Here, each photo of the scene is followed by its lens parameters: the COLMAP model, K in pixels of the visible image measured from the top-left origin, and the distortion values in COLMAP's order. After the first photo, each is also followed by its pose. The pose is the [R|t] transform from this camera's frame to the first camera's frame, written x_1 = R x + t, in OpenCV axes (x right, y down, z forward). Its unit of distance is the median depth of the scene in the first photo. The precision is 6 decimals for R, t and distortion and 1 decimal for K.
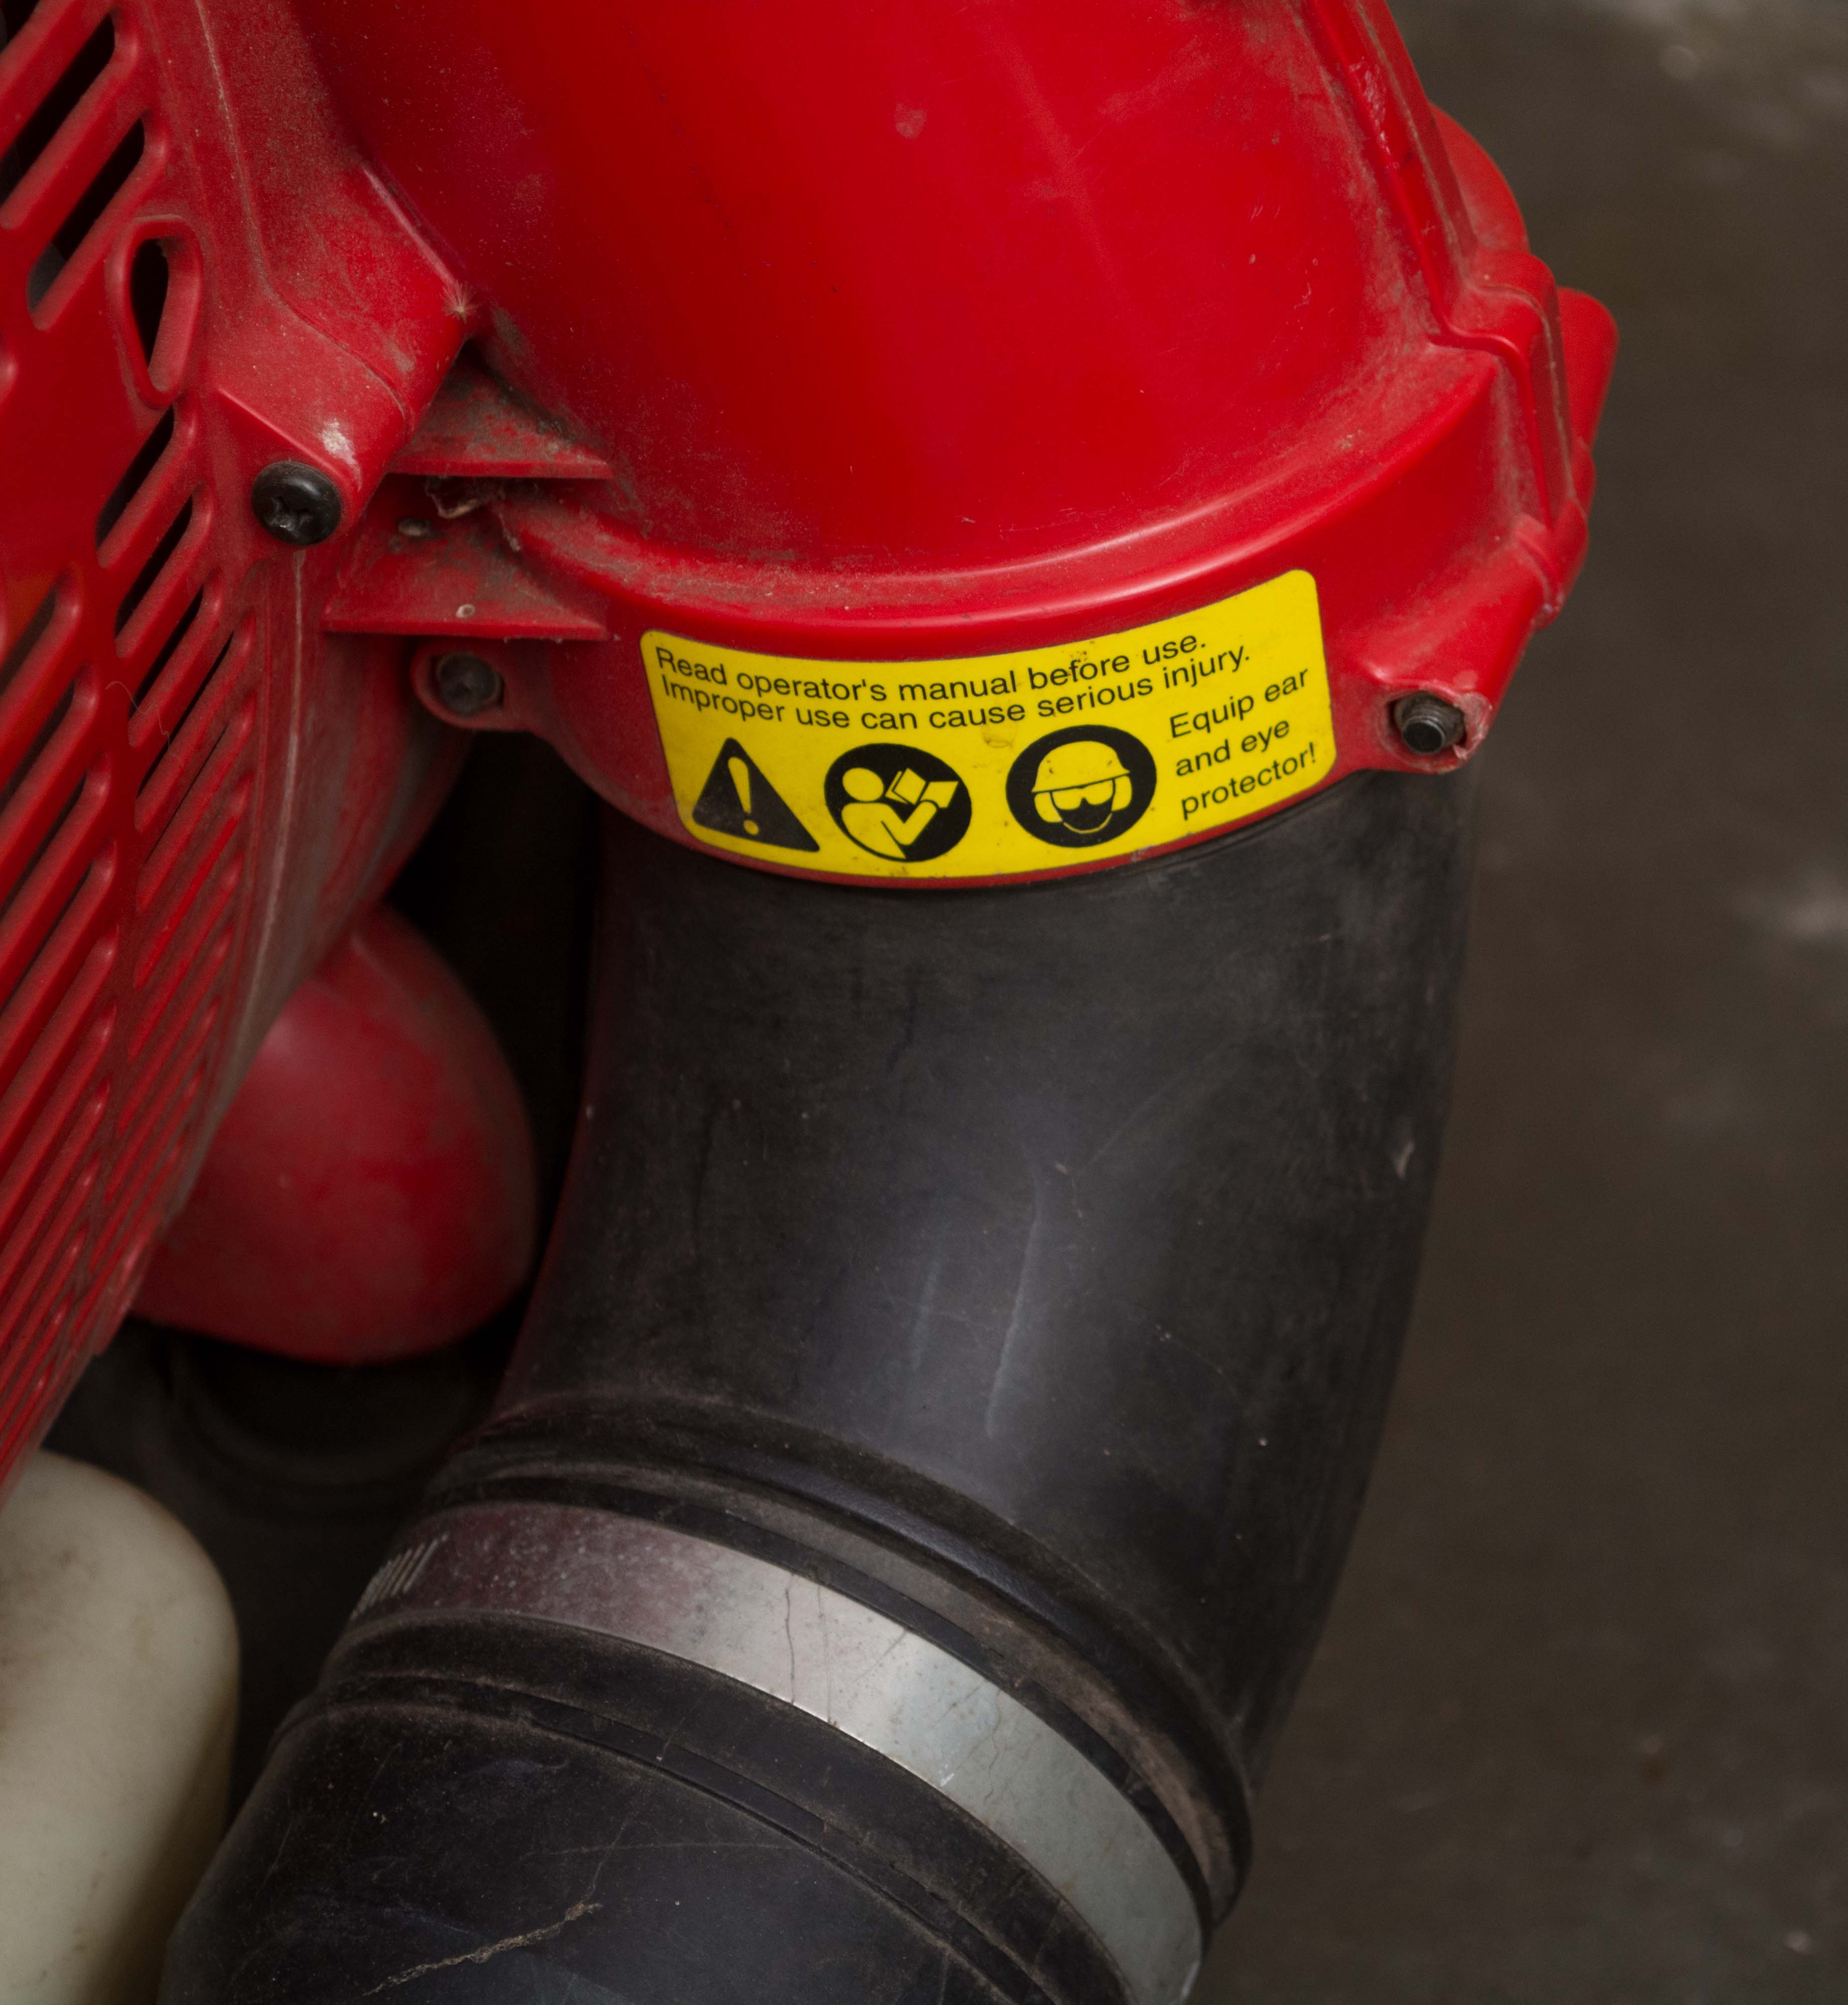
lens RADIAL K [[6425.9, 0, 924.5], [0, 6425.9, 1003.0], [0, 0, 1]] dist [0.003329, 0.000000]
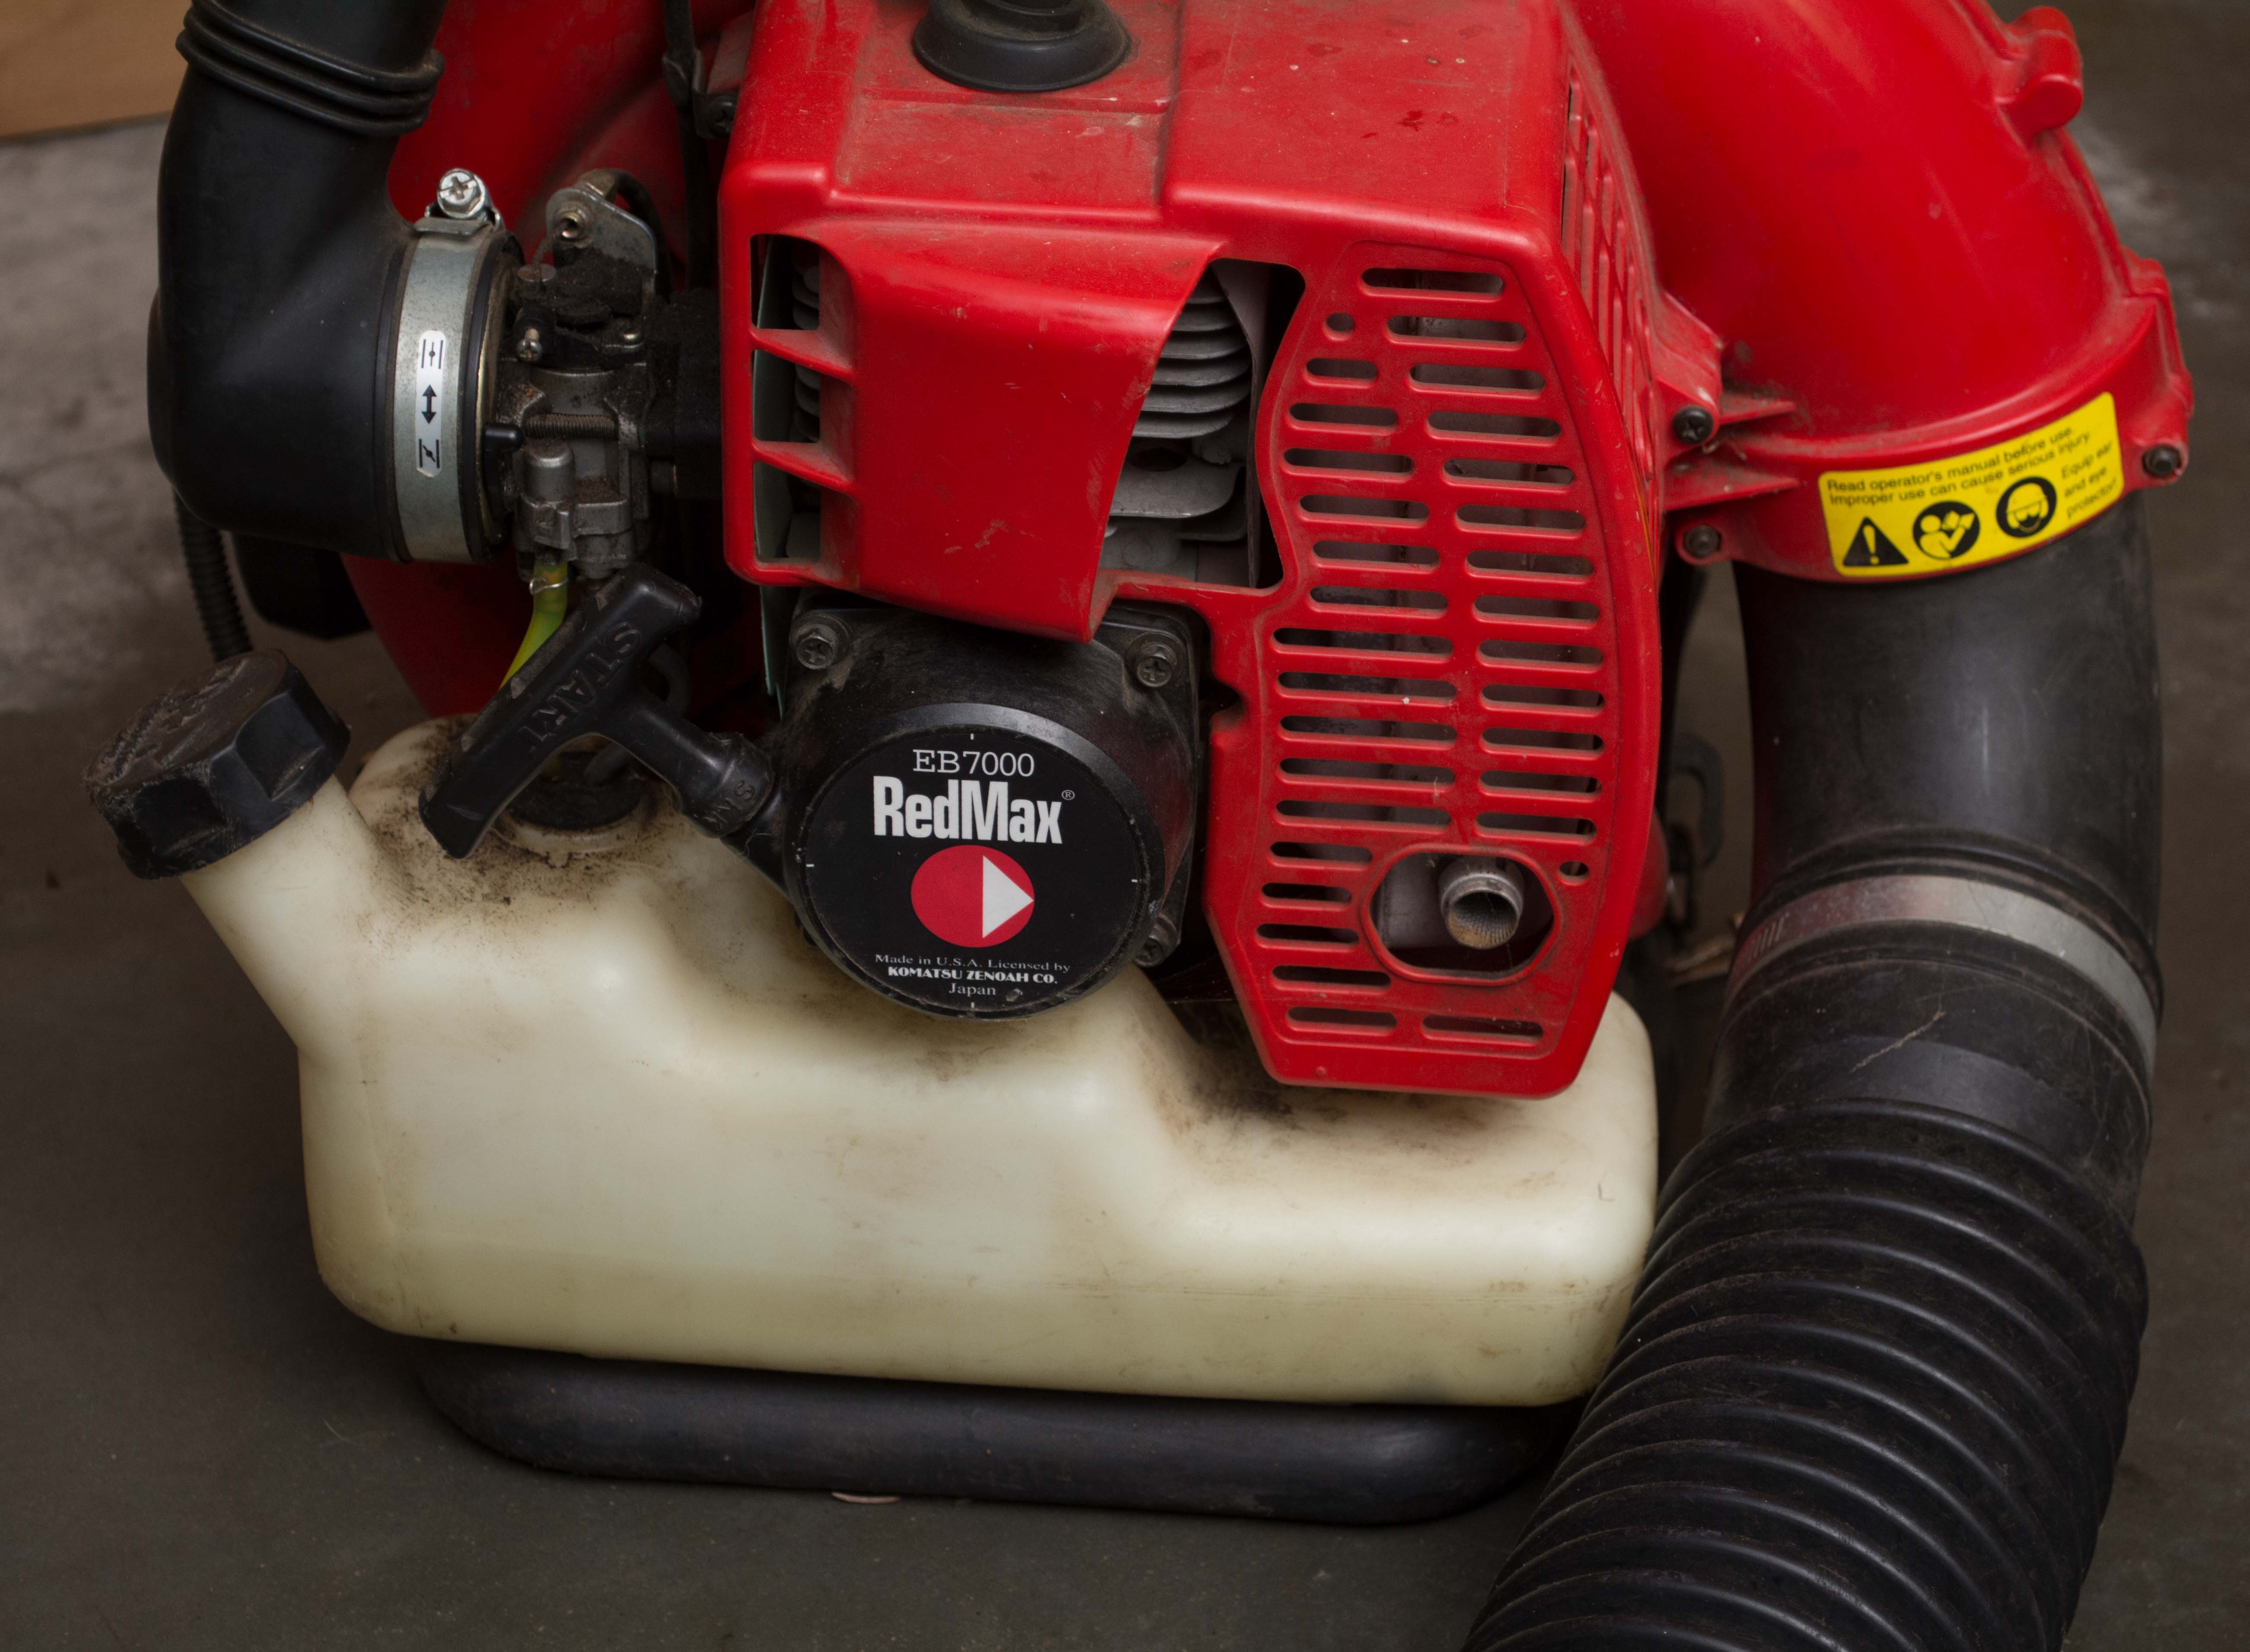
lens RADIAL K [[4932.1, 0, 1124.0], [0, 4932.1, 824.9], [0, 0, 1]] dist [-0.022012, 0.000000]
pose [[0.980443, -0.174310, 0.091369, -0.457281], [0.185833, 0.972815, -0.138194, 0.251238], [-0.064796, 0.152470, 0.986182, -0.649762]]
